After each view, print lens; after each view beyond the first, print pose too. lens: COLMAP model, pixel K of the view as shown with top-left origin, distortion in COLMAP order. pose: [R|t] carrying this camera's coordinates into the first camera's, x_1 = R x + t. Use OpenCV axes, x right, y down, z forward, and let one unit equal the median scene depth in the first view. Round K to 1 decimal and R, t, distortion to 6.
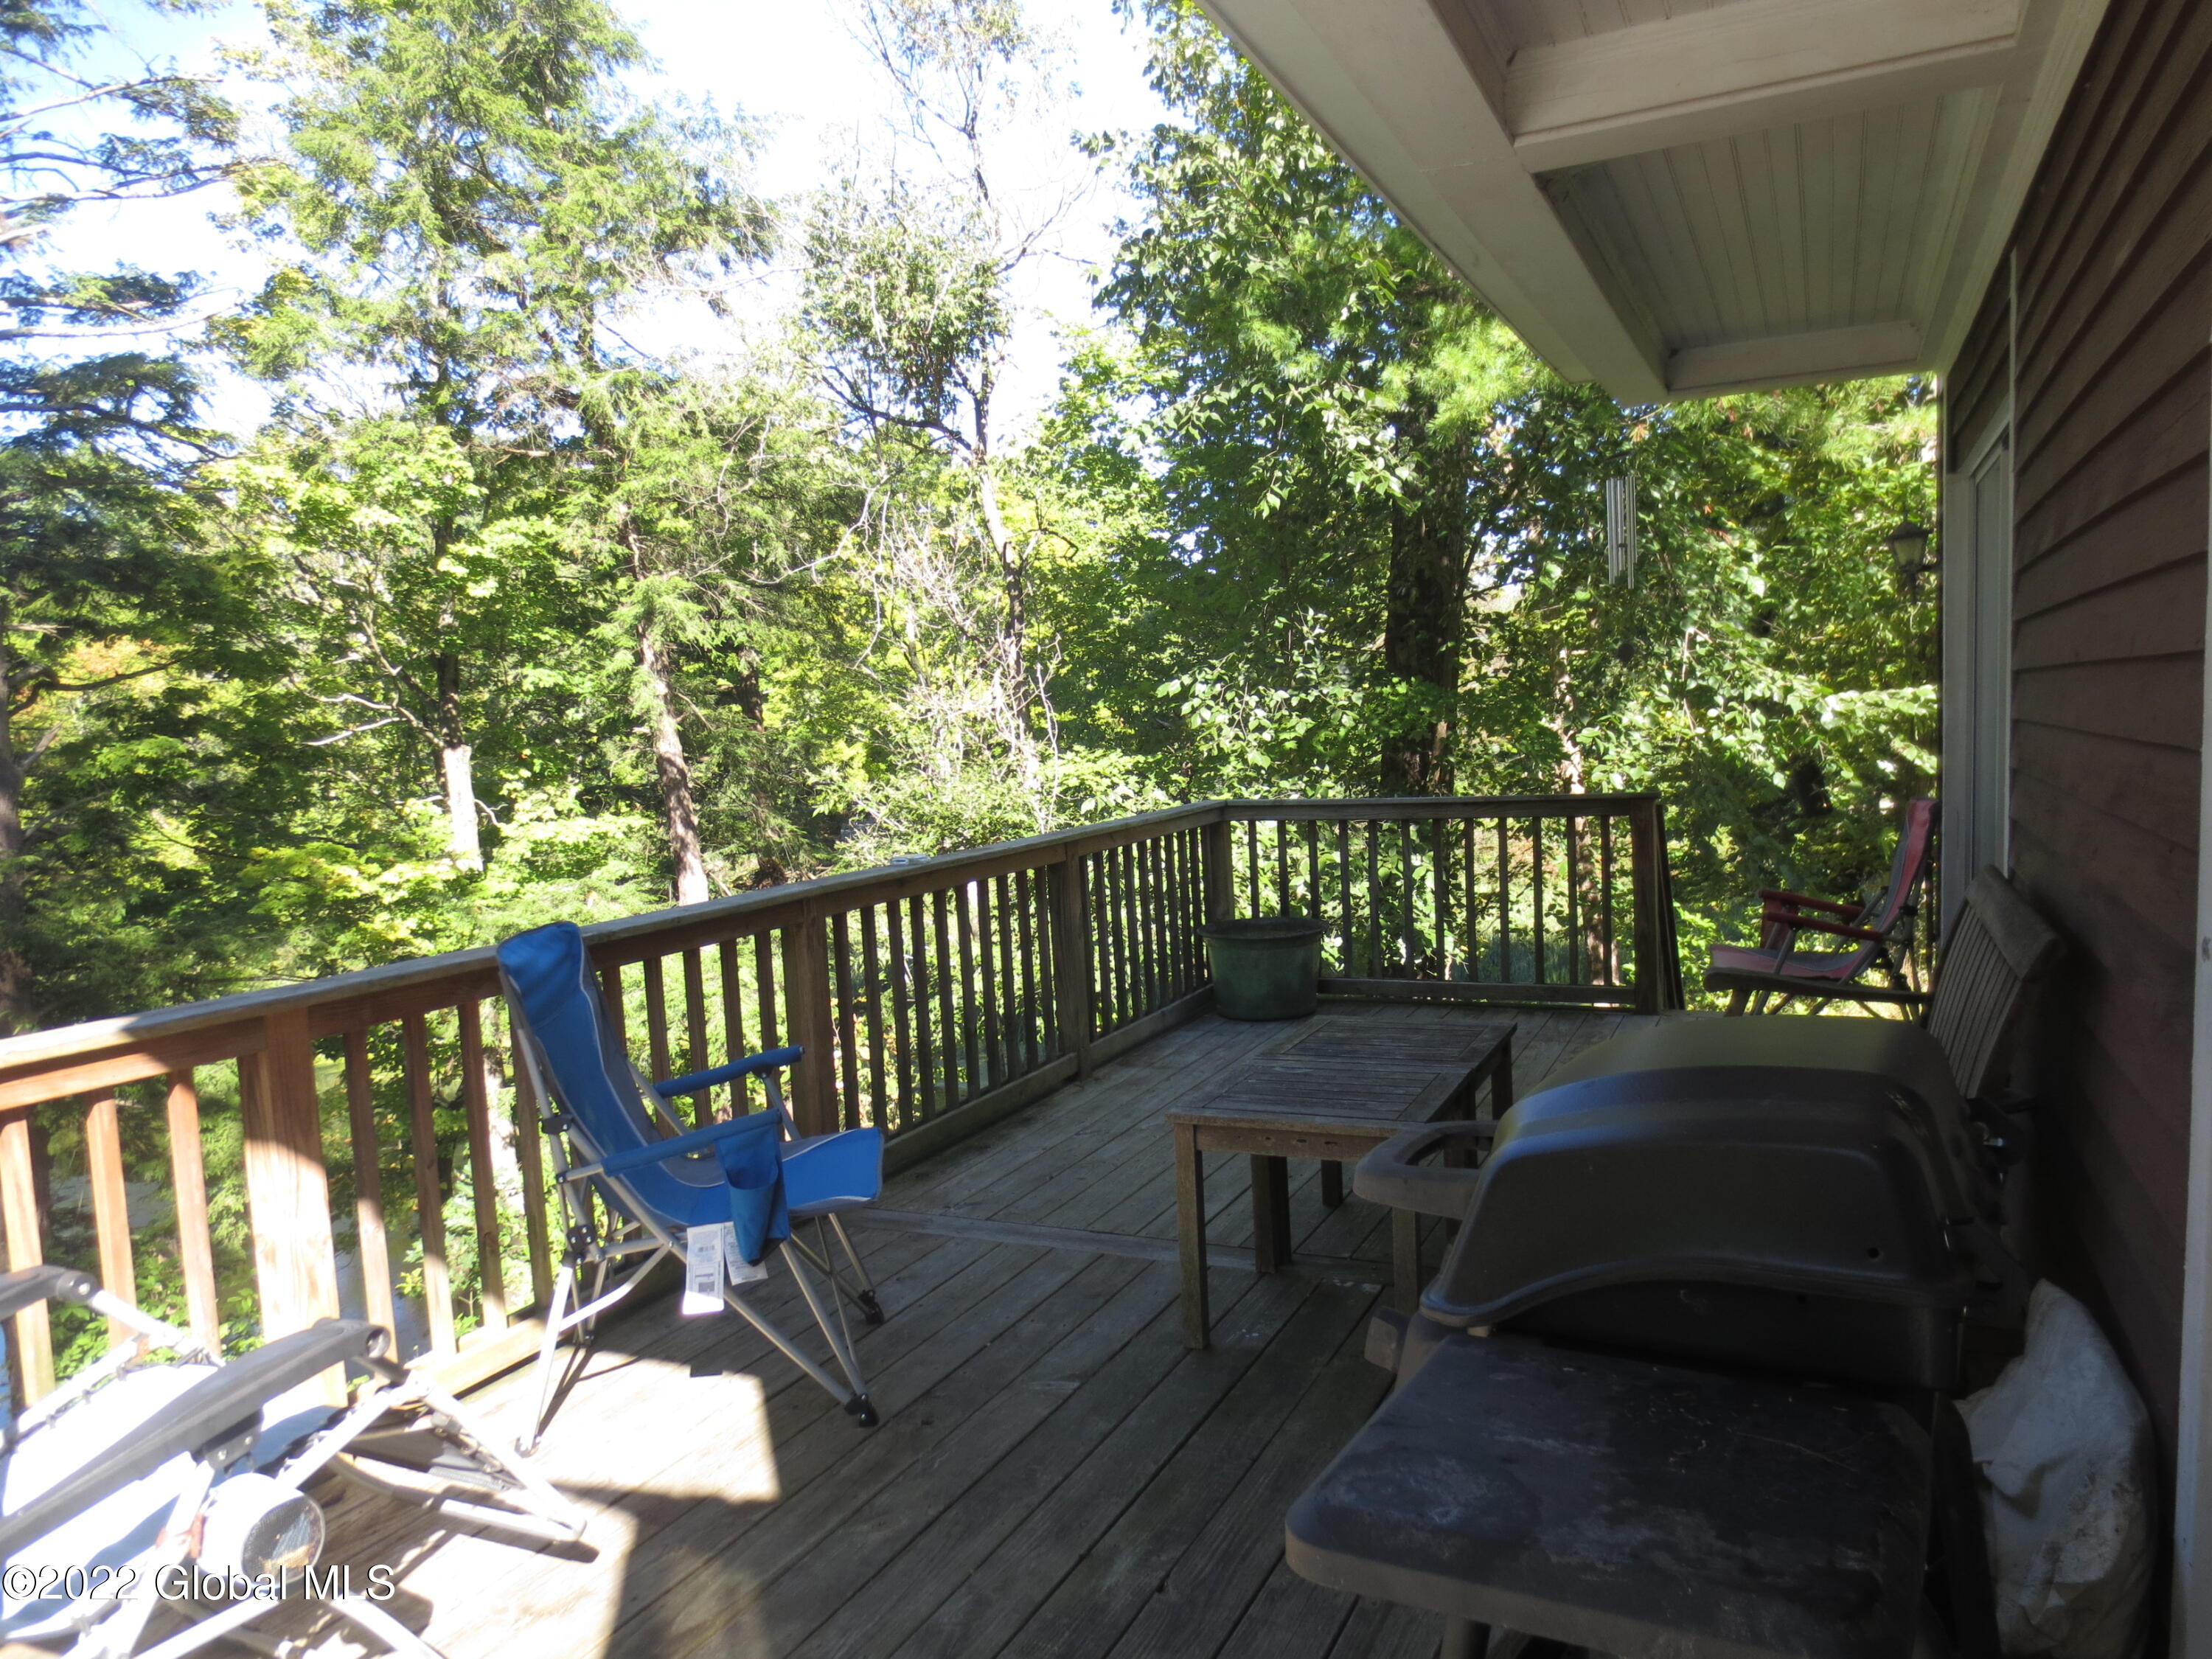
lens RADIAL K [[1640.1, 0, 1106.0], [0, 1640.1, 829.5], [0, 0, 1]] dist [-0.006780, 0.001220]
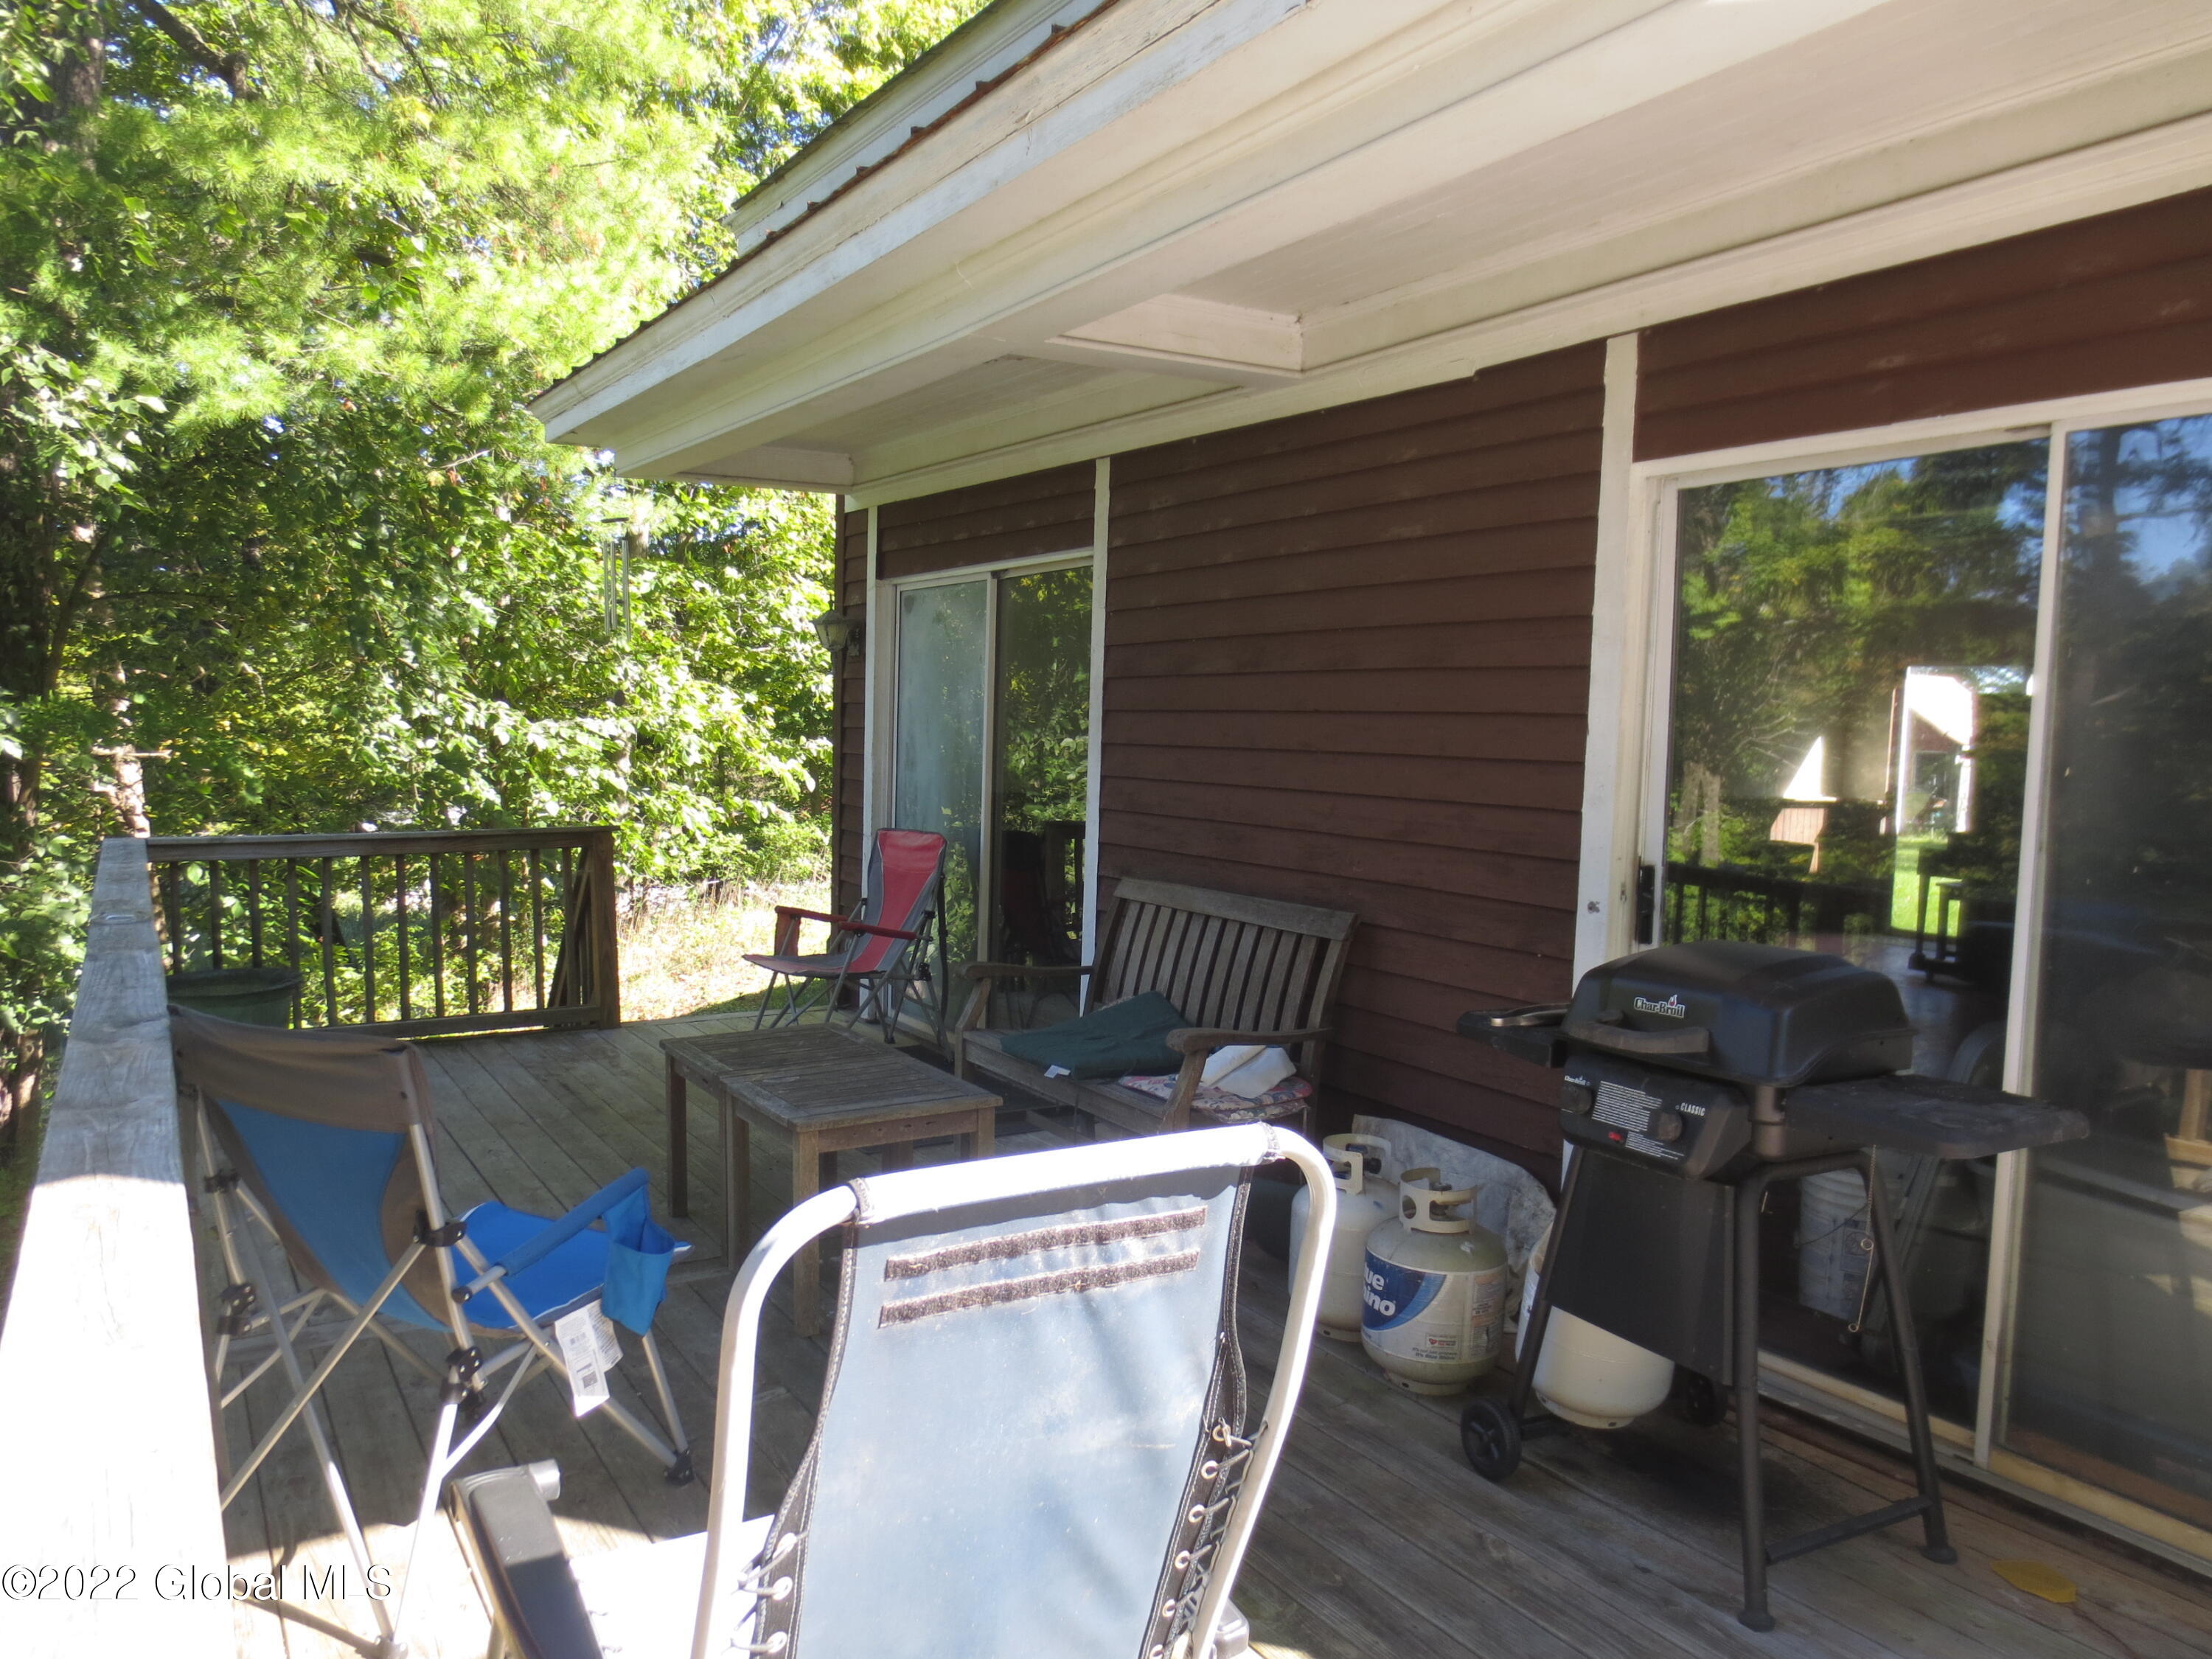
lens RADIAL K [[1640.1, 0, 1106.0], [0, 1640.1, 829.5], [0, 0, 1]] dist [-0.006780, 0.001220]
pose [[0.568449, -0.001007, 0.822718, -0.738856], [0.016174, 0.999820, -0.009952, -0.011029], [-0.822559, 0.018964, 0.568363, 0.190616]]
